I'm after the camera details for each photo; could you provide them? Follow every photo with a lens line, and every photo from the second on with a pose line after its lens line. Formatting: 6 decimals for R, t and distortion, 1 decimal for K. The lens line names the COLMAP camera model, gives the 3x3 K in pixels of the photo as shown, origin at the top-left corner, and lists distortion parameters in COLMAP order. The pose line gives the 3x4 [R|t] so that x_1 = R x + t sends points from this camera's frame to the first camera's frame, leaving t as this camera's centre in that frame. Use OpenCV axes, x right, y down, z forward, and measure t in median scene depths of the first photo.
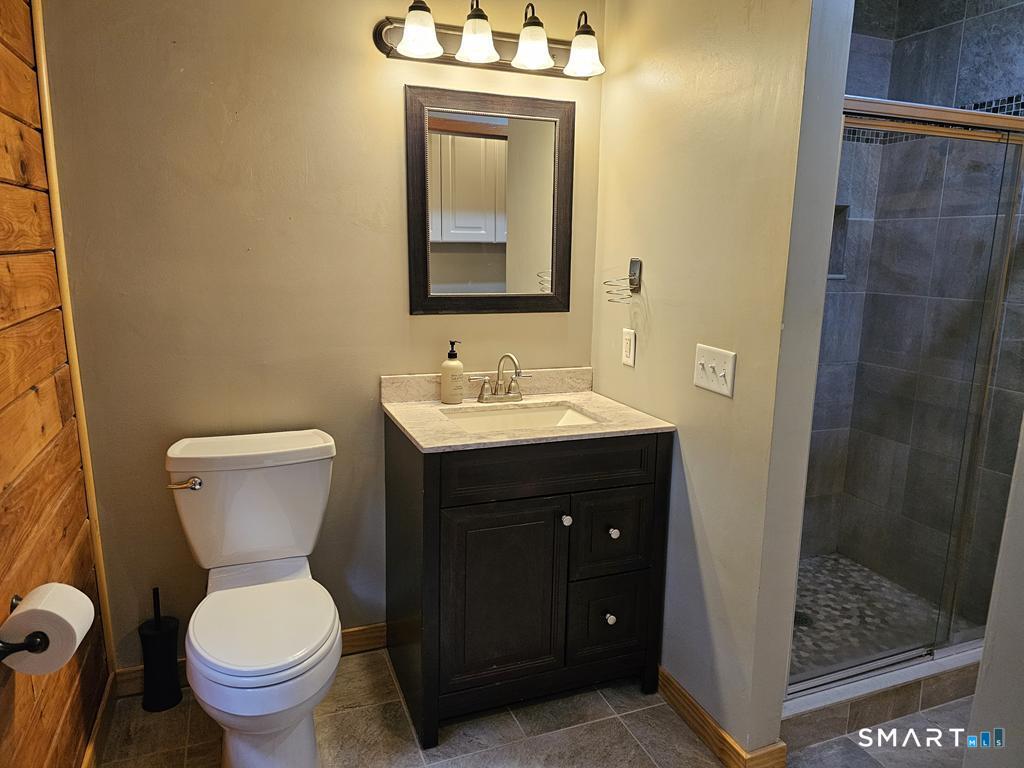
lens RADIAL K [[693.5, 0, 512.0], [0, 693.5, 384.0], [0, 0, 1]] dist [0.083209, -0.077009]
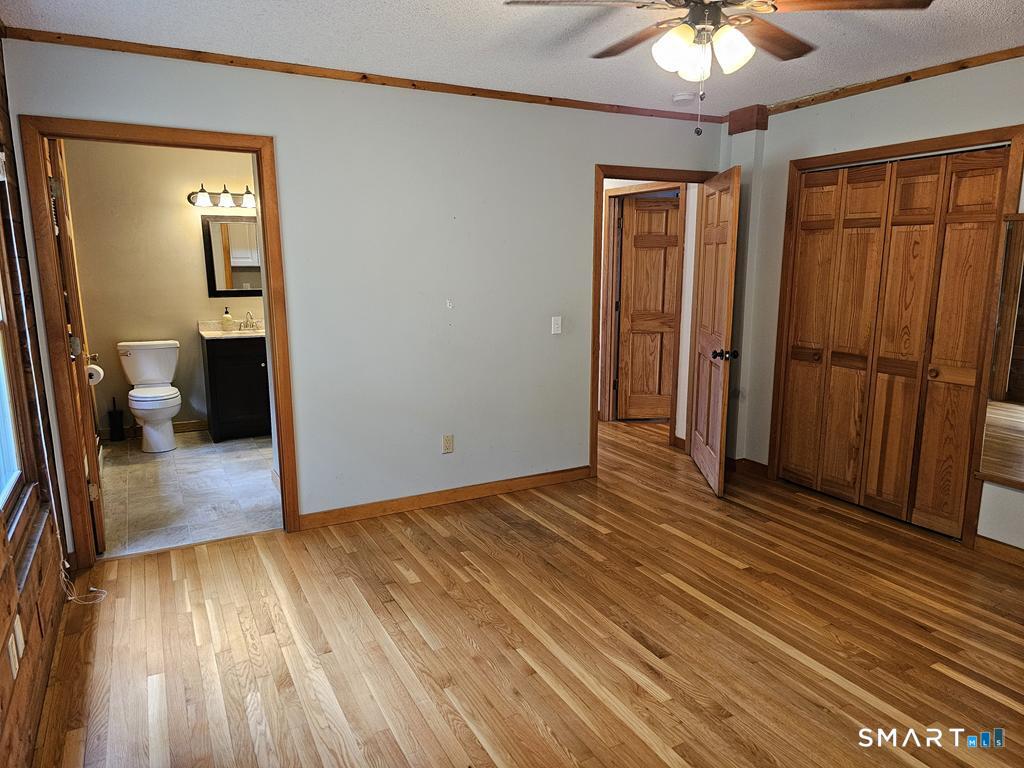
lens RADIAL K [[693.5, 0, 512.0], [0, 693.5, 384.0], [0, 0, 1]] dist [0.083209, -0.077009]
pose [[0.992951, -0.043935, 0.110078, 0.741075], [0.045366, 0.998915, -0.010528, 0.332118], [-0.109496, 0.015447, 0.993867, -1.913709]]
